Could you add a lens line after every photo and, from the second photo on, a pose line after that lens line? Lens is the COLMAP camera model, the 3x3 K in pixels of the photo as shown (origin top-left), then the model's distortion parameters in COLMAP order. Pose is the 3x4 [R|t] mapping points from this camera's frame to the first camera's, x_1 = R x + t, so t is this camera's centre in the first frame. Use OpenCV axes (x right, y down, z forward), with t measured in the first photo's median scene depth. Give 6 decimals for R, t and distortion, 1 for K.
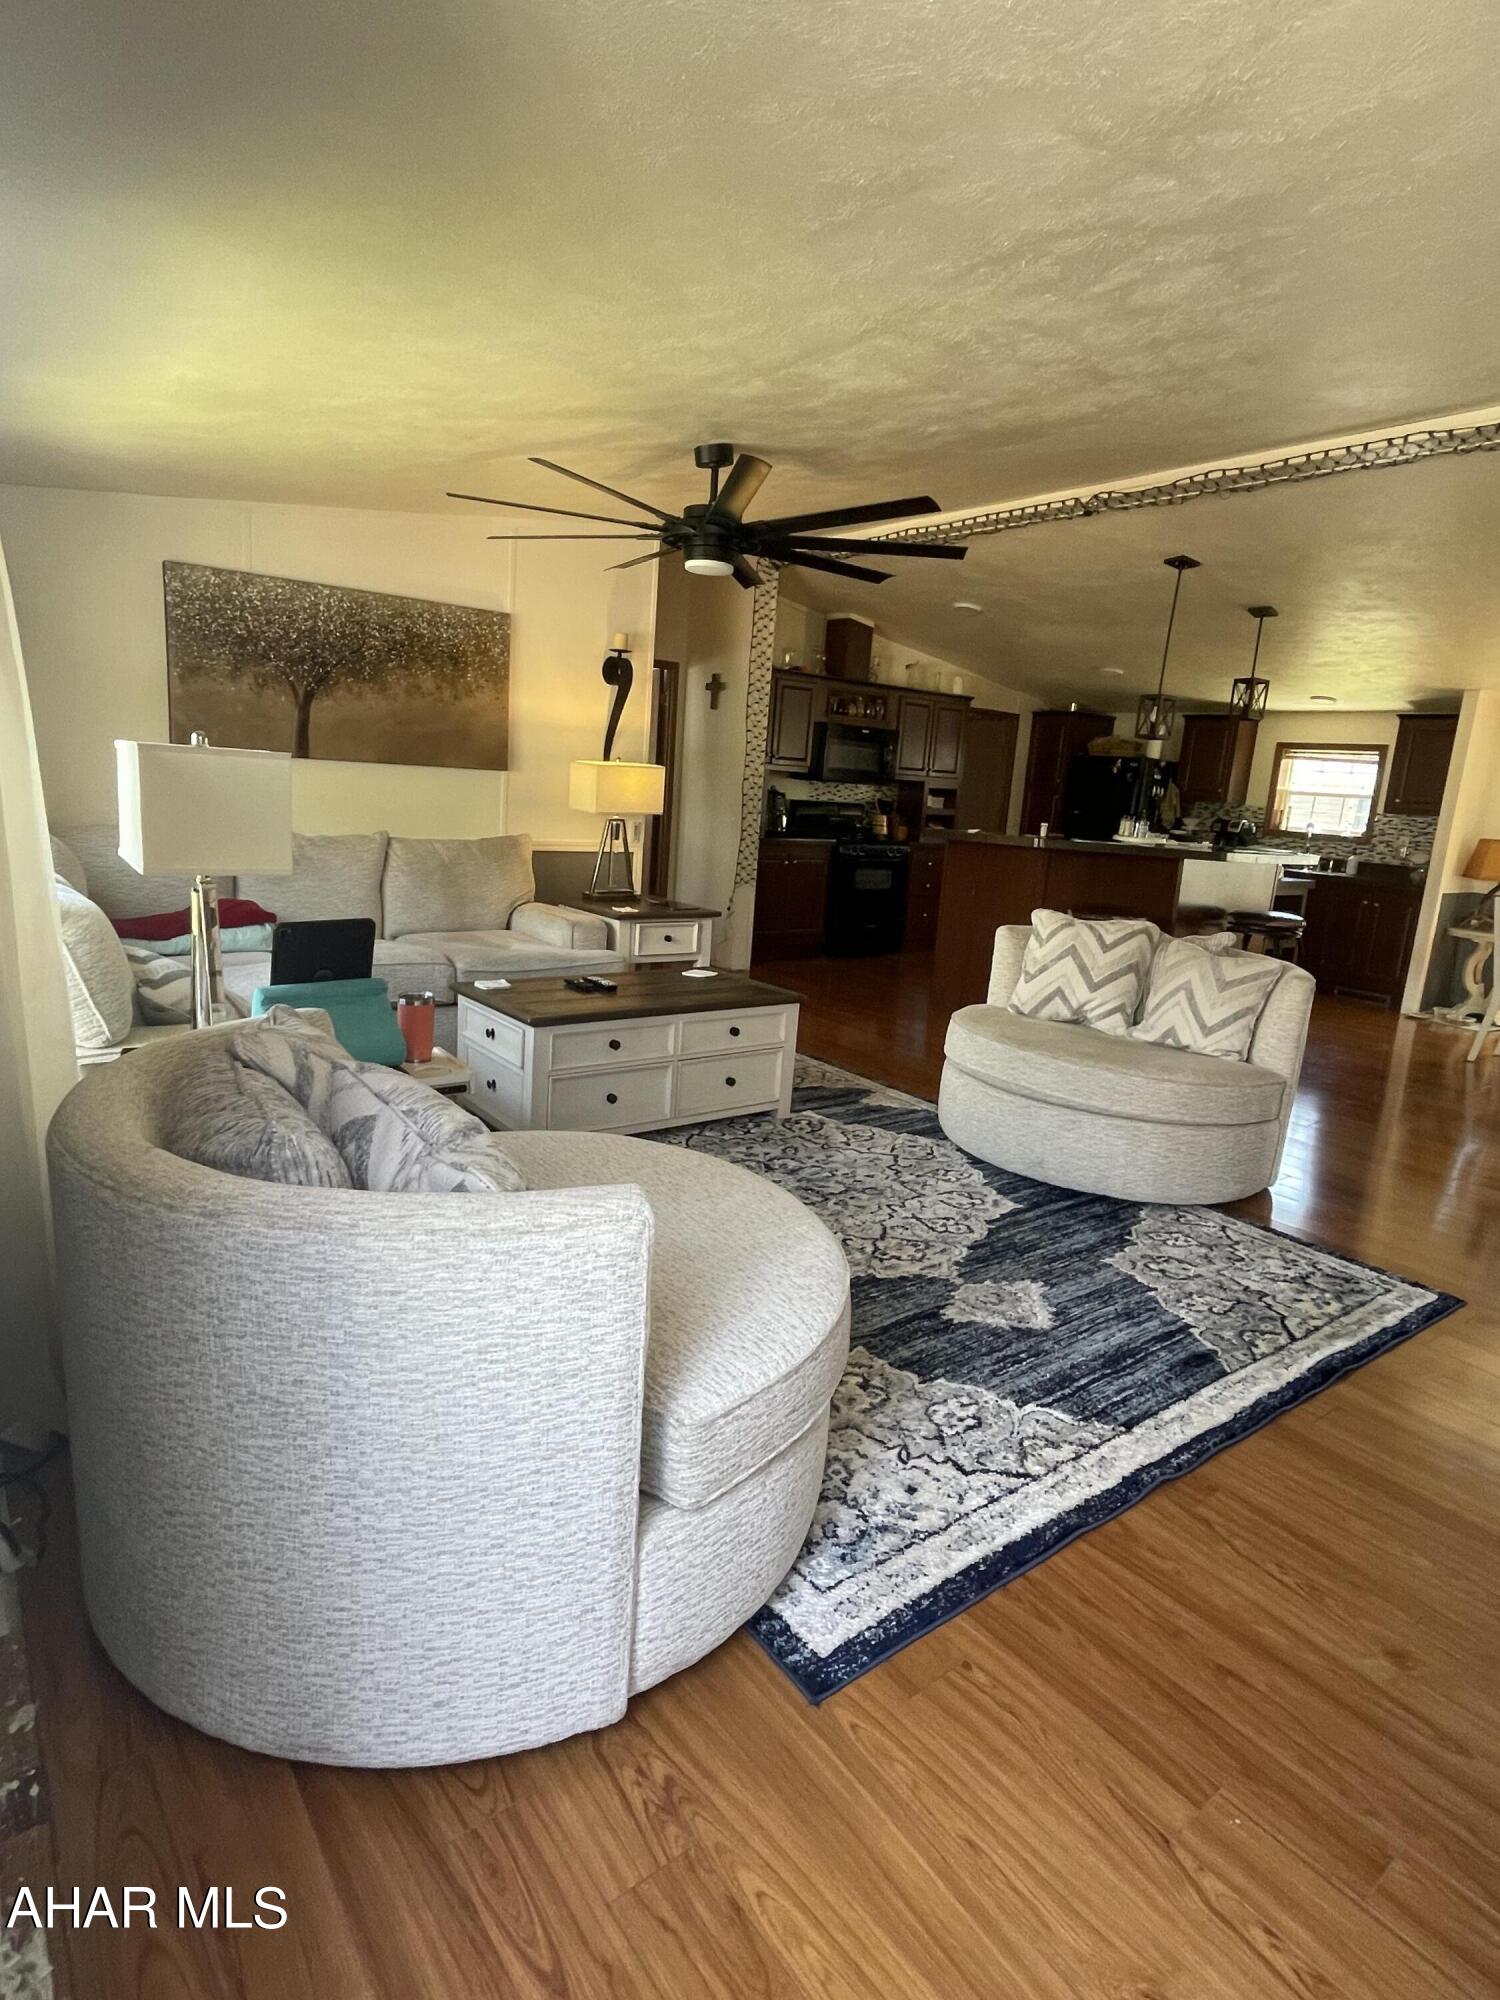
lens RADIAL K [[1060.9, 0, 748.2], [0, 1060.9, 989.7], [0, 0, 1]] dist [-0.001746, -0.001916]
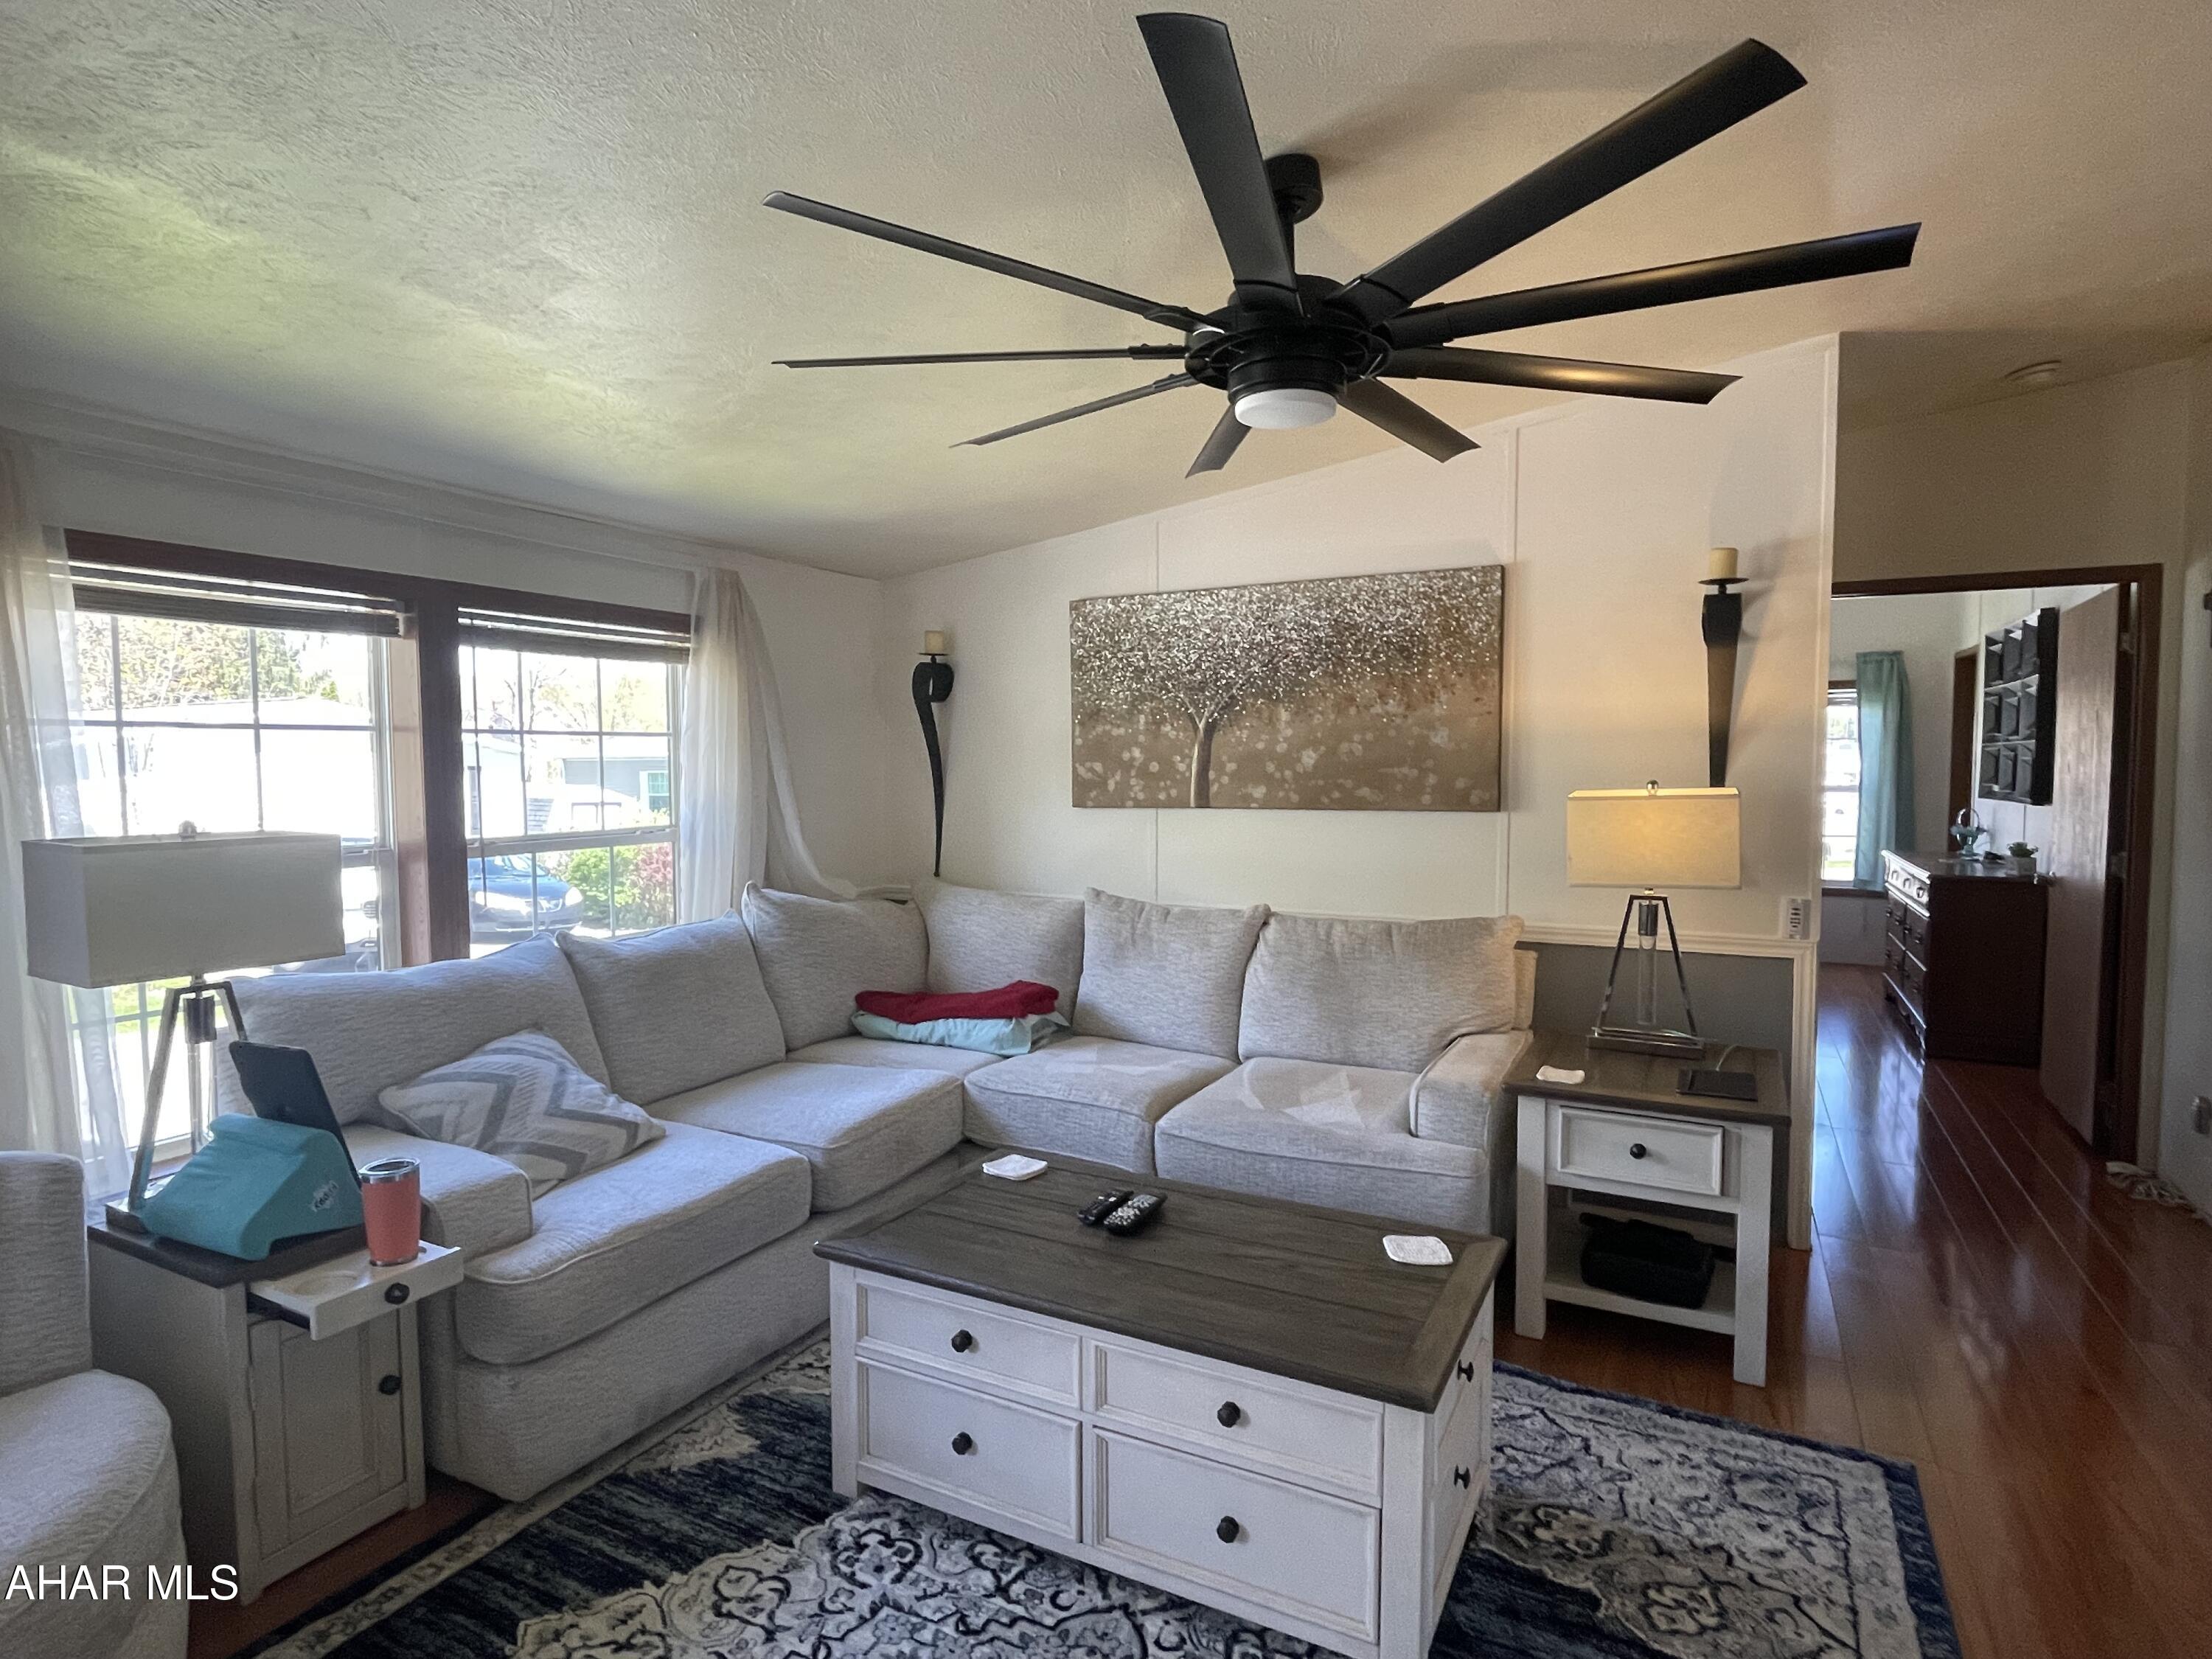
lens RADIAL K [[1173.4, 0, 1098.1], [0, 1173.4, 831.7], [0, 0, 1]] dist [-0.001746, -0.001916]
pose [[0.413247, -0.015639, -0.910485, 0.247520], [-0.144905, 0.985983, -0.082705, -0.090273], [0.899016, 0.166111, 0.405188, 0.442826]]
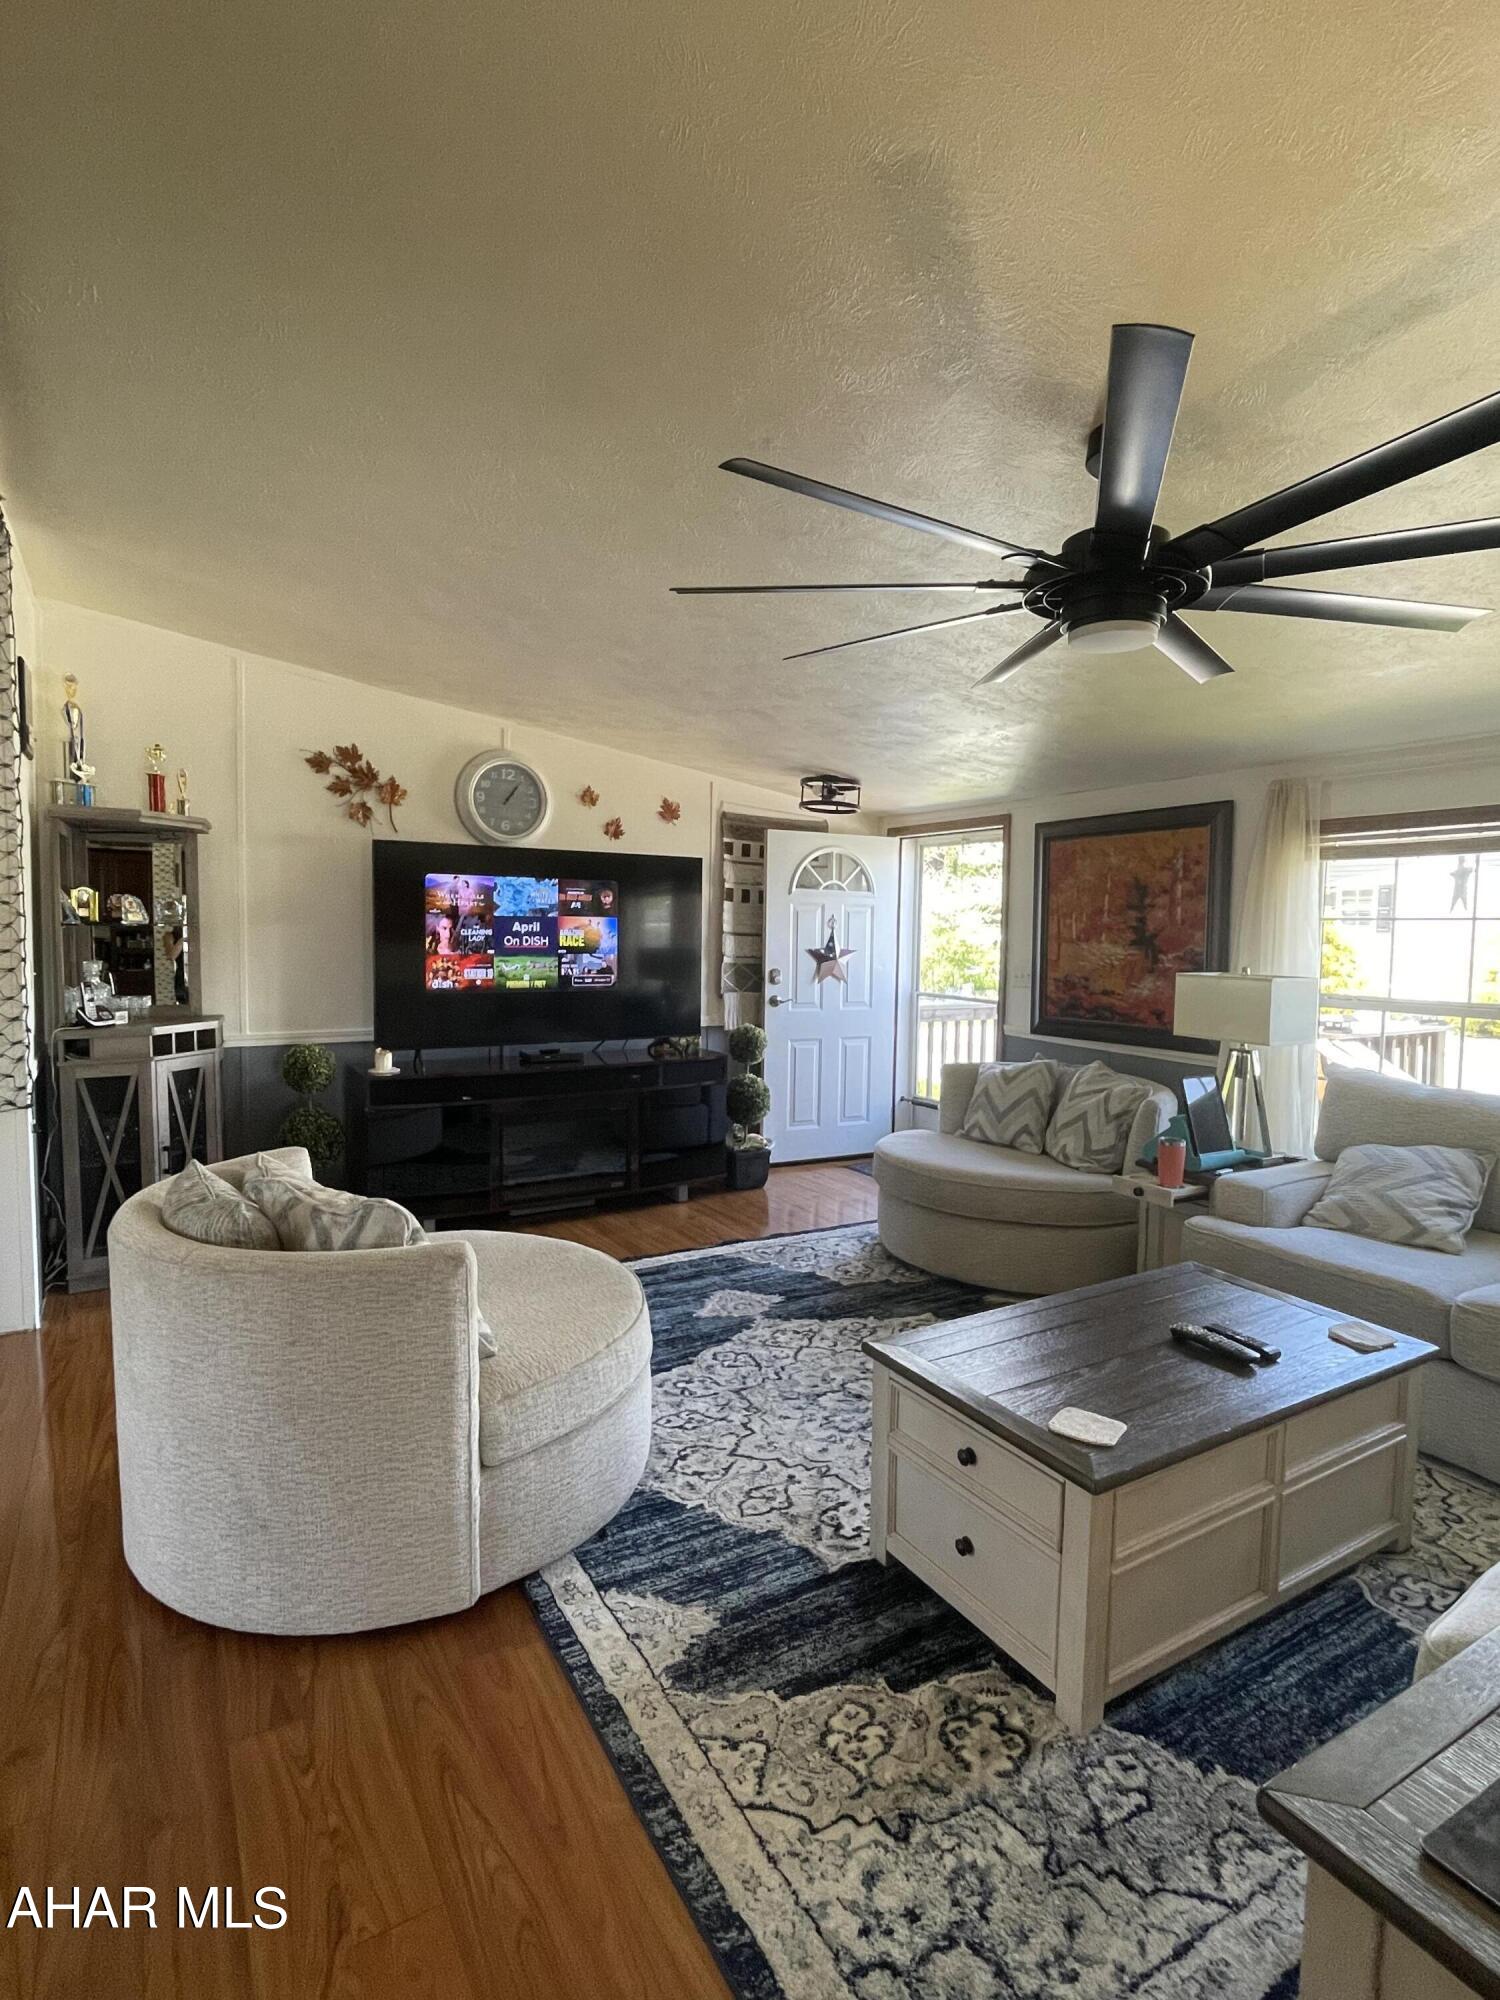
lens RADIAL K [[980.9, 0, 733.8], [0, 980.9, 1004.0], [0, 0, 1]] dist [-0.023289, 0.001031]
pose [[-0.987692, -0.089976, 0.127938, 0.046709], [-0.052360, 0.960981, 0.271615, -0.203152], [-0.147384, 0.261573, -0.953864, 0.944027]]
